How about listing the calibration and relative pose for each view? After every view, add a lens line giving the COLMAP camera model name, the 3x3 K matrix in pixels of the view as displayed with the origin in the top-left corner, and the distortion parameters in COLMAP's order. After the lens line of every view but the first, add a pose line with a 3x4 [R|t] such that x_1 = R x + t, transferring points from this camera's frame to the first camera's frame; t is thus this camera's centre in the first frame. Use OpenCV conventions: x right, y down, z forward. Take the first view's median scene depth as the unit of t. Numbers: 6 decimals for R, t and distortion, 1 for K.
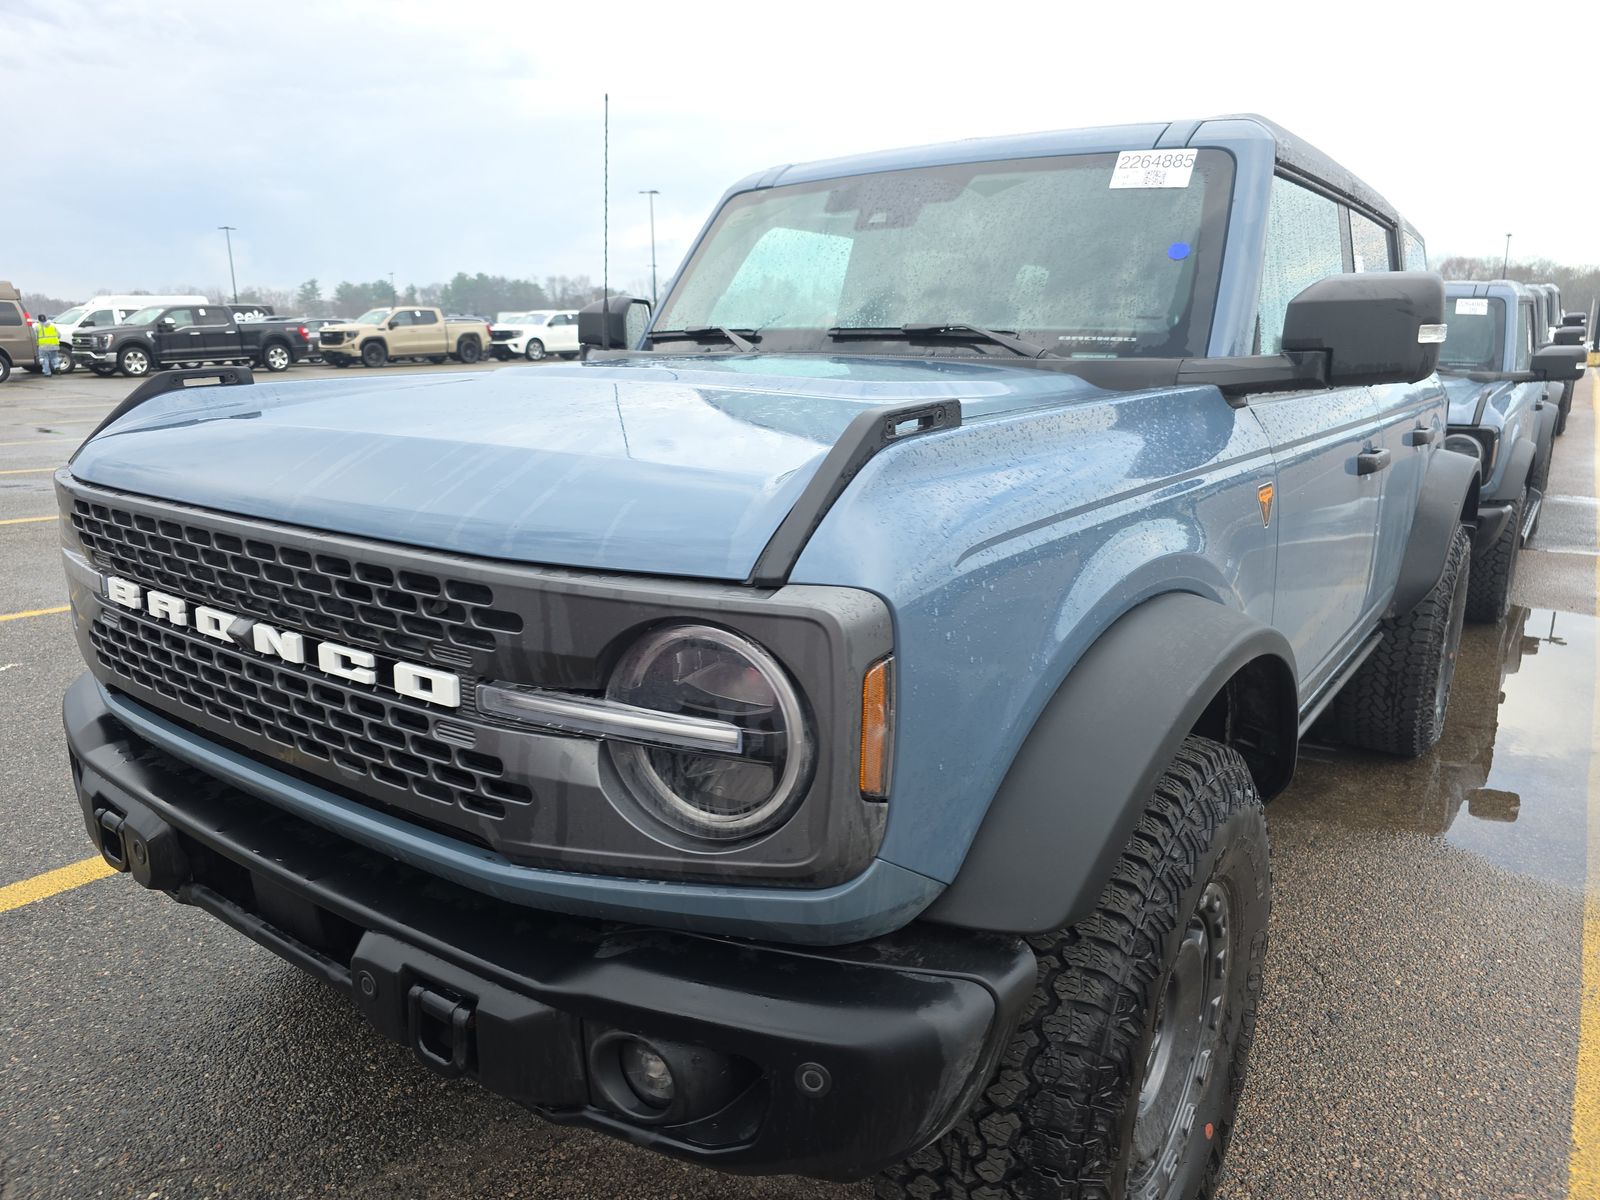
lens RADIAL K [[1065.2, 0, 809.8], [0, 1065.2, 588.6], [0, 0, 1]] dist [0.026817, -0.016209]
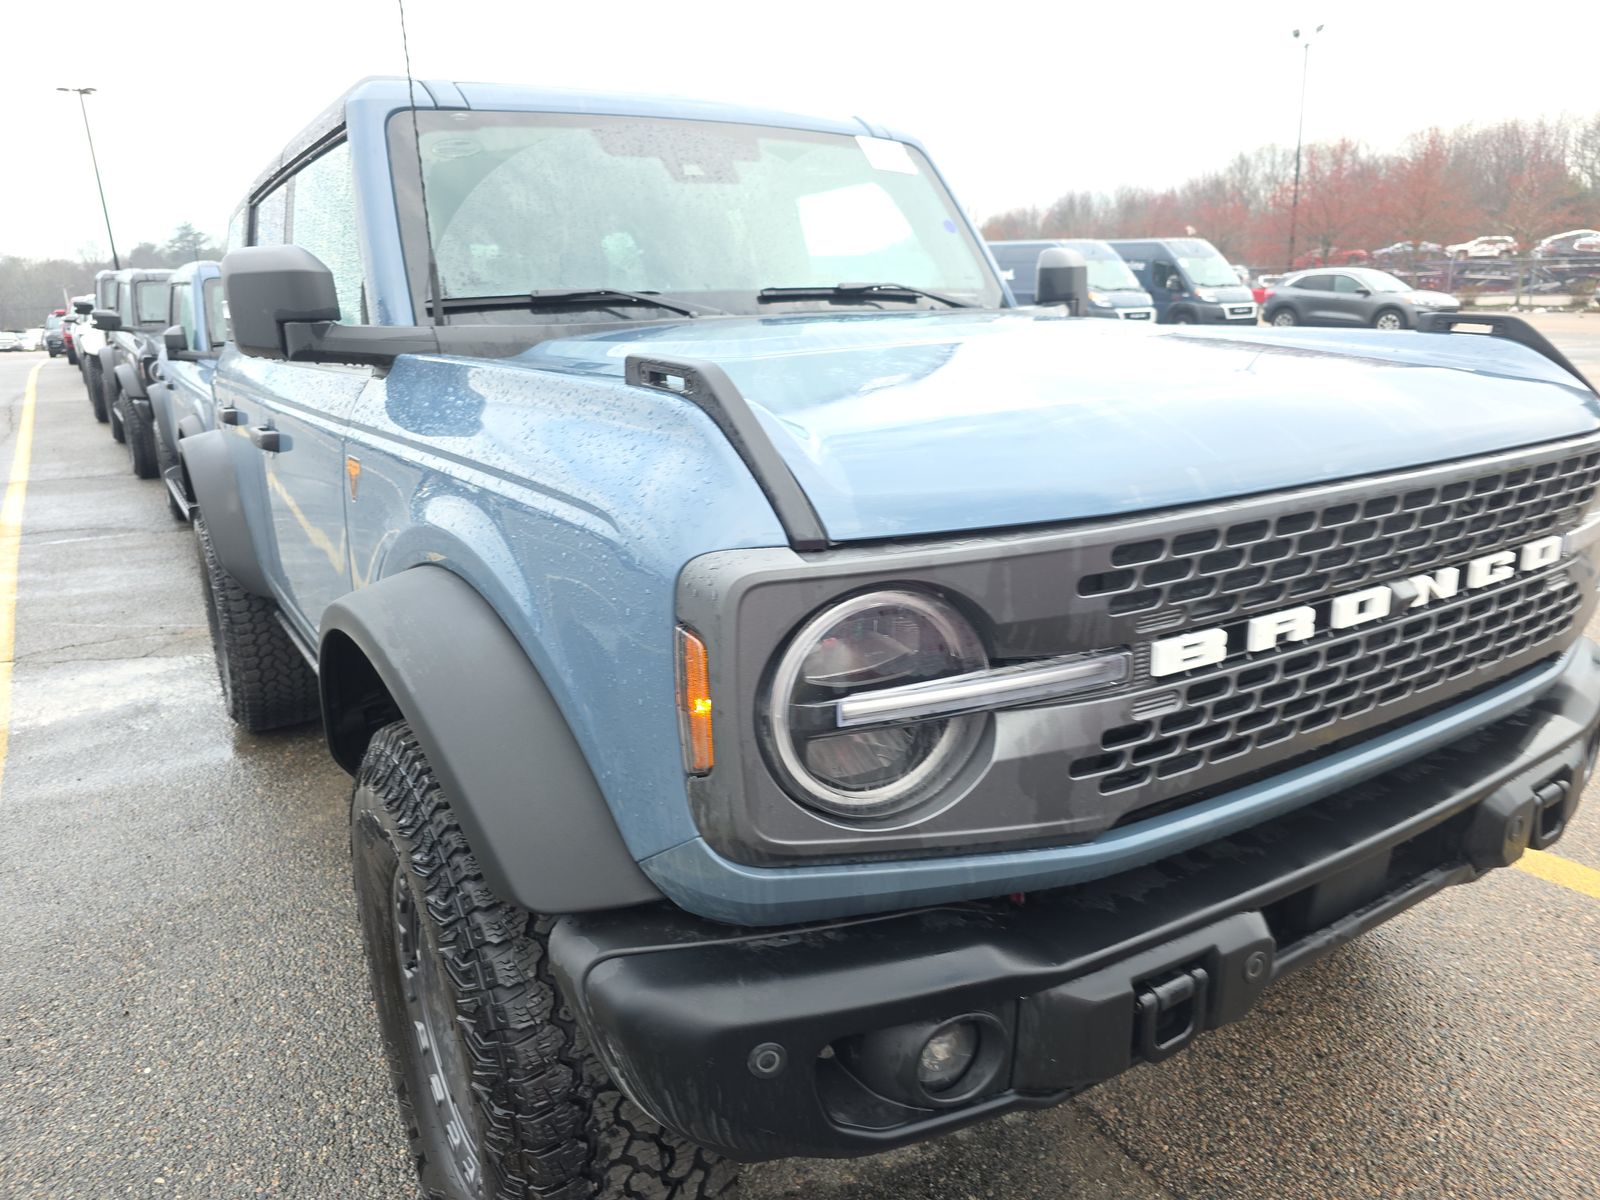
lens RADIAL K [[1065.2, 0, 802.6], [0, 1065.2, 606.9], [0, 0, 1]] dist [0.026817, -0.016209]
pose [[0.383332, -0.264581, 0.884903, -1.714946], [0.238799, 0.953906, 0.181767, -0.268890], [-0.892206, 0.141637, 0.428845, 1.173363]]
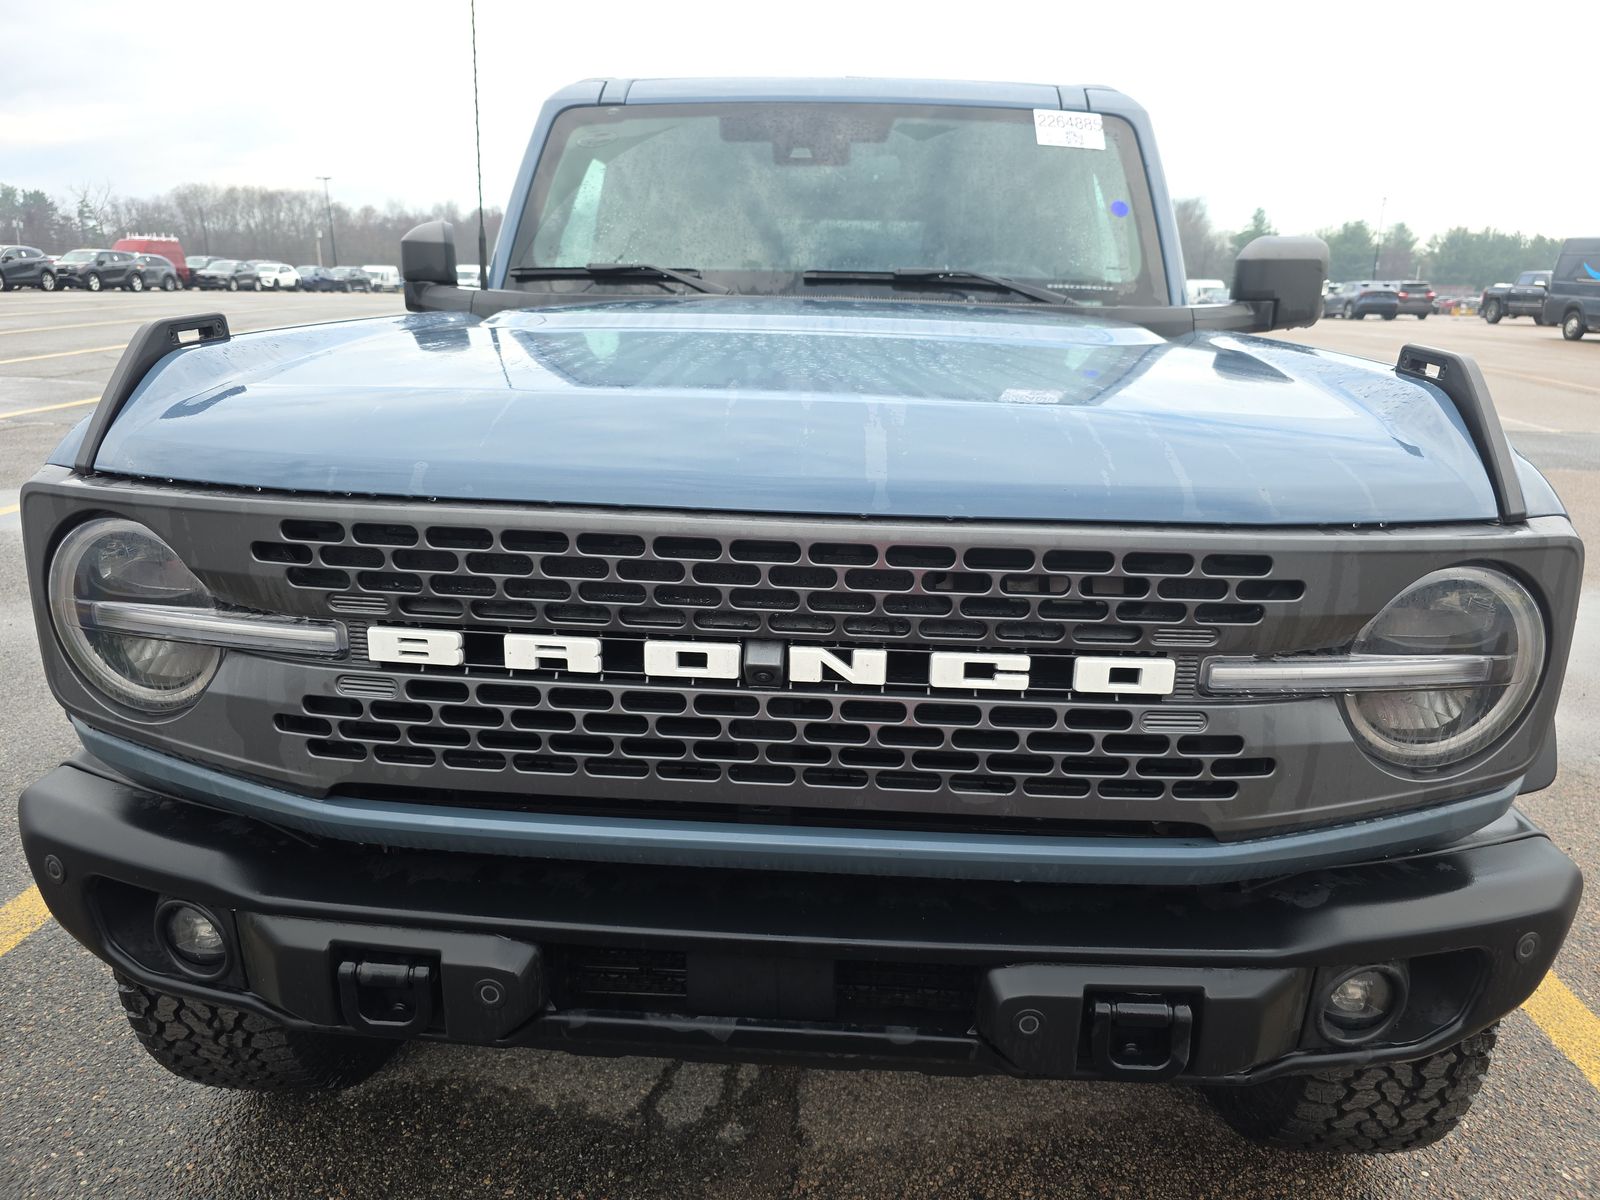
lens RADIAL K [[1065.2, 0, 807.9], [0, 1065.2, 602.2], [0, 0, 1]] dist [0.026817, -0.016209]
pose [[0.846965, -0.136557, 0.513811, -0.986081], [0.102603, 0.990266, 0.094054, -0.079984], [-0.521653, -0.026942, 0.852732, 0.353021]]
